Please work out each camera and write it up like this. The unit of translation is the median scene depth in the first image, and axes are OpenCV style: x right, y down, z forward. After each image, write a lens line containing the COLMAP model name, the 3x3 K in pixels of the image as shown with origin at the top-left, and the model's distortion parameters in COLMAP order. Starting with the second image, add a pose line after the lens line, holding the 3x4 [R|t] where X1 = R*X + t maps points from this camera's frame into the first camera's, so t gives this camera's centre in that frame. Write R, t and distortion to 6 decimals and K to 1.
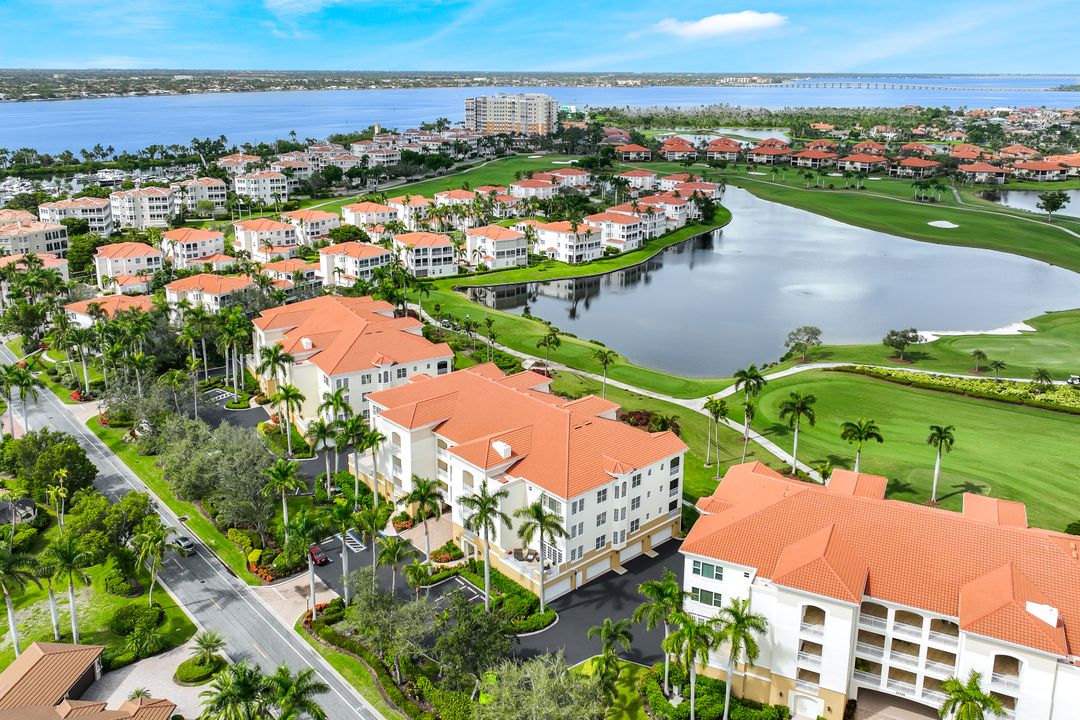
lens RADIAL K [[845.8, 0, 538.2], [0, 845.8, 360.6], [0, 0, 1]] dist [0.002176, 0.001373]
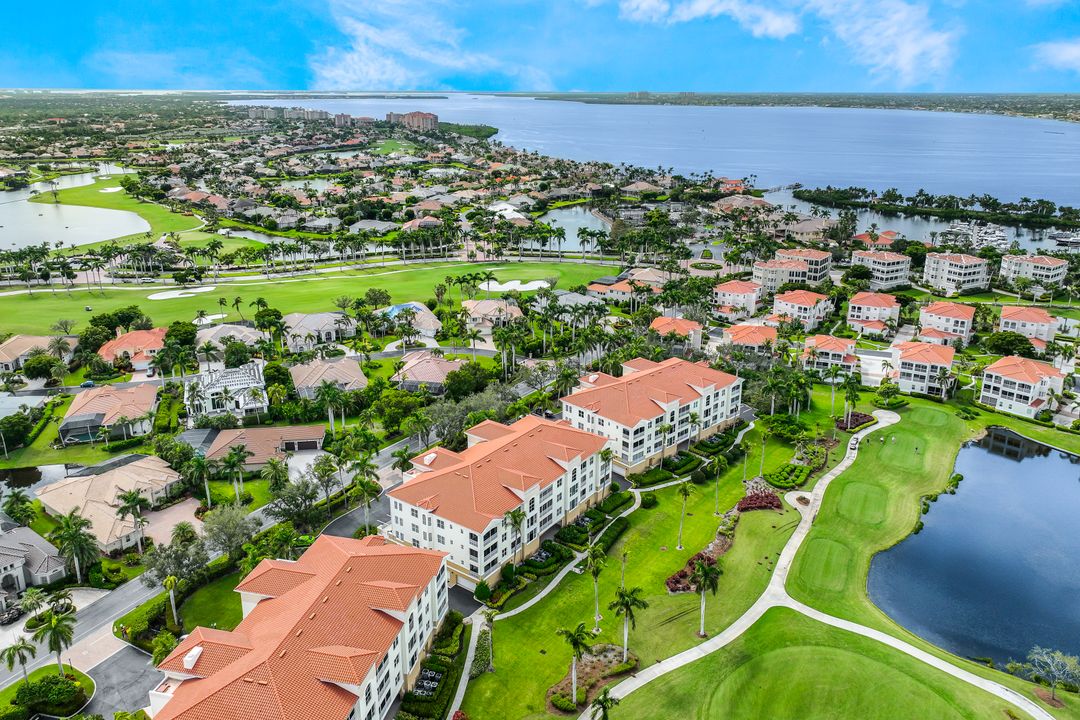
lens RADIAL K [[845.8, 0, 538.5], [0, 845.8, 360.3], [0, 0, 1]] dist [0.002176, 0.001373]
pose [[0.168652, 0.298476, -0.939398, 0.585376], [-0.317424, 0.918725, 0.234920, -0.198658], [0.933166, 0.258568, 0.249688, 0.341145]]
